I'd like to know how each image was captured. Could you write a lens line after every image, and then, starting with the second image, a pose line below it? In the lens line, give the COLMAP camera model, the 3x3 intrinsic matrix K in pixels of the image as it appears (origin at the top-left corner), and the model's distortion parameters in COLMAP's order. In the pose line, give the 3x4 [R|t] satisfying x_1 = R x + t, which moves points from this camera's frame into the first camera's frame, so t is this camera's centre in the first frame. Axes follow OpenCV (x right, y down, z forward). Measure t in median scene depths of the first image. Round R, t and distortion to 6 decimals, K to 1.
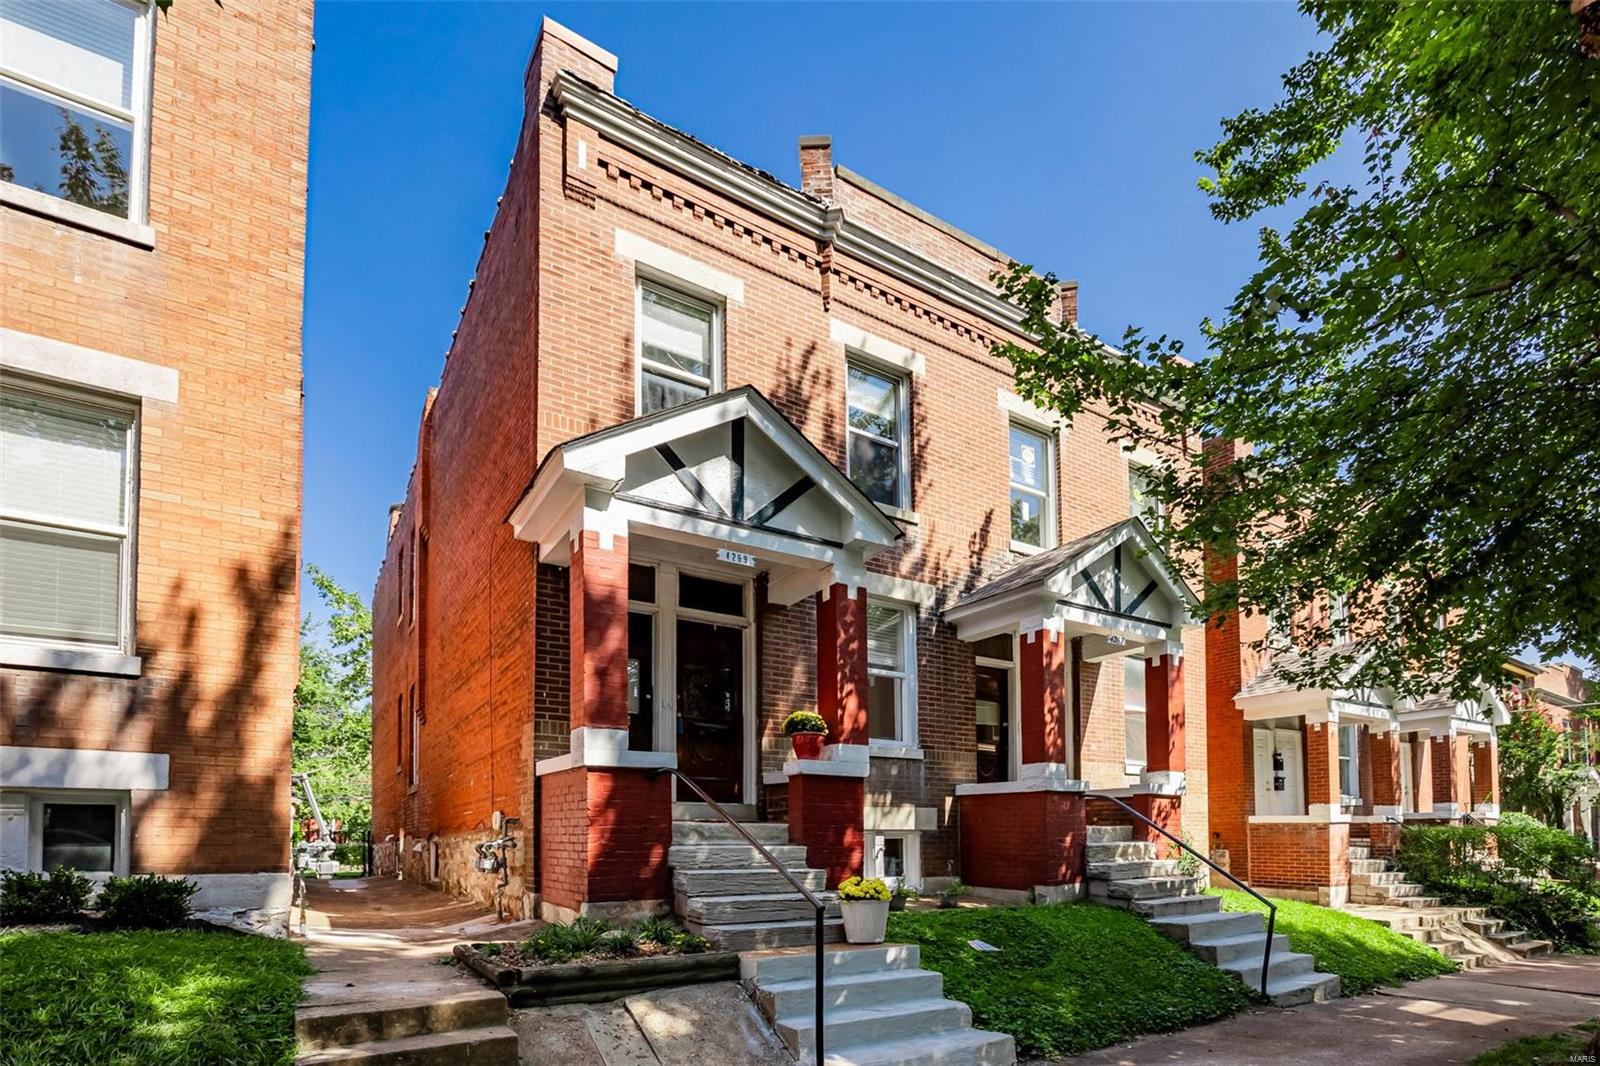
lens RADIAL K [[742.7, 0, 799.3], [0, 742.7, 539.6], [0, 0, 1]] dist [-0.000839, -0.000109]
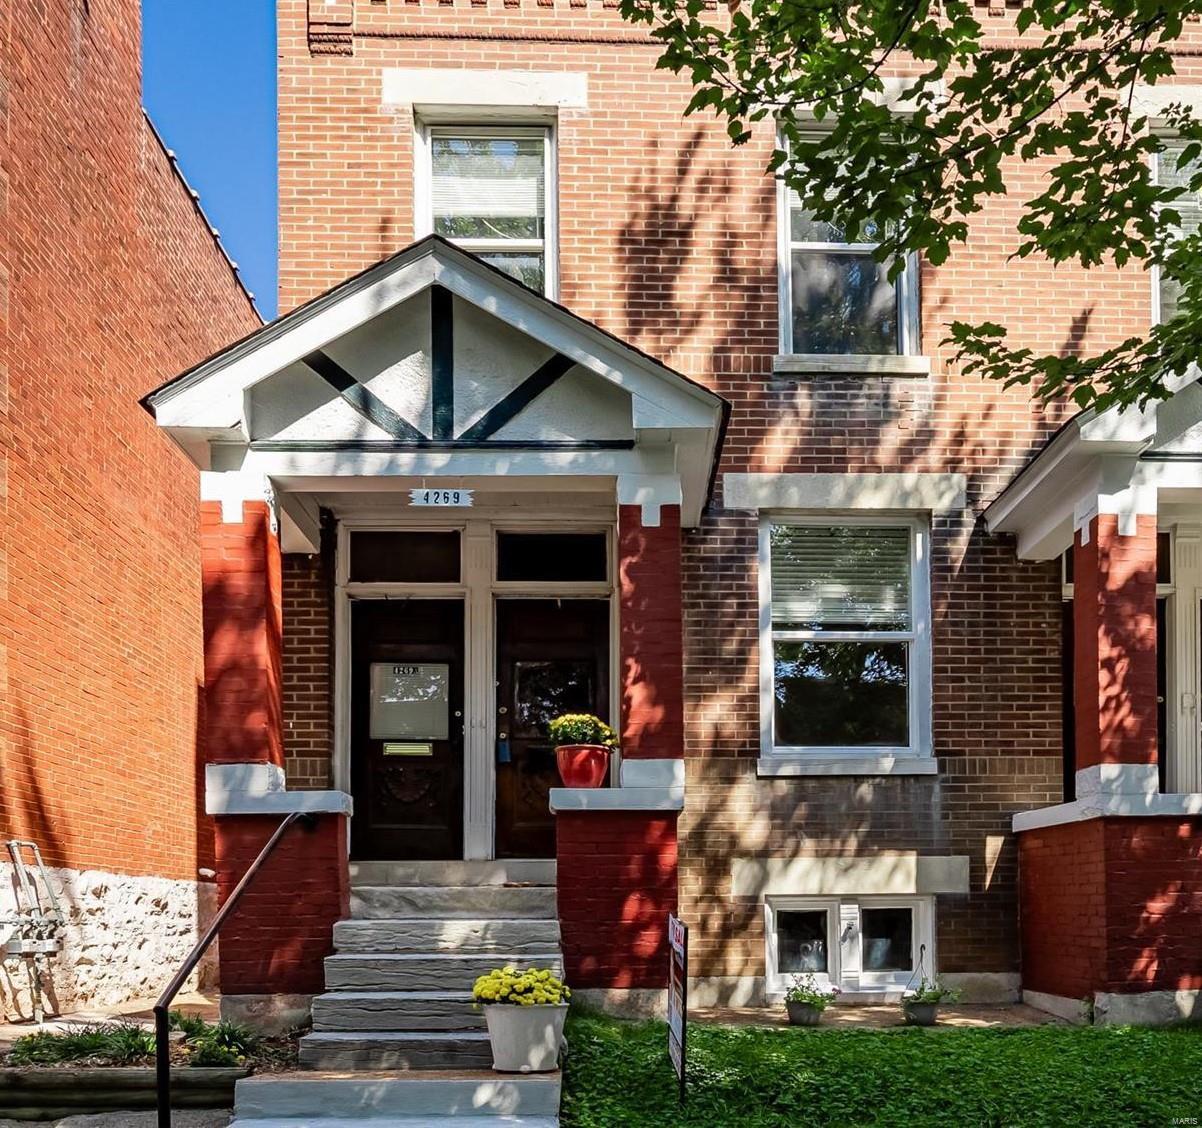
lens RADIAL K [[1068.7, 0, 601.1], [0, 1068.7, 560.5], [0, 0, 1]] dist [0.001222, -0.014680]
pose [[0.862310, -0.165372, -0.478617, 0.394137], [0.194652, 0.980801, 0.011812, 0.078175], [0.467475, -0.103349, 0.877944, 0.179067]]
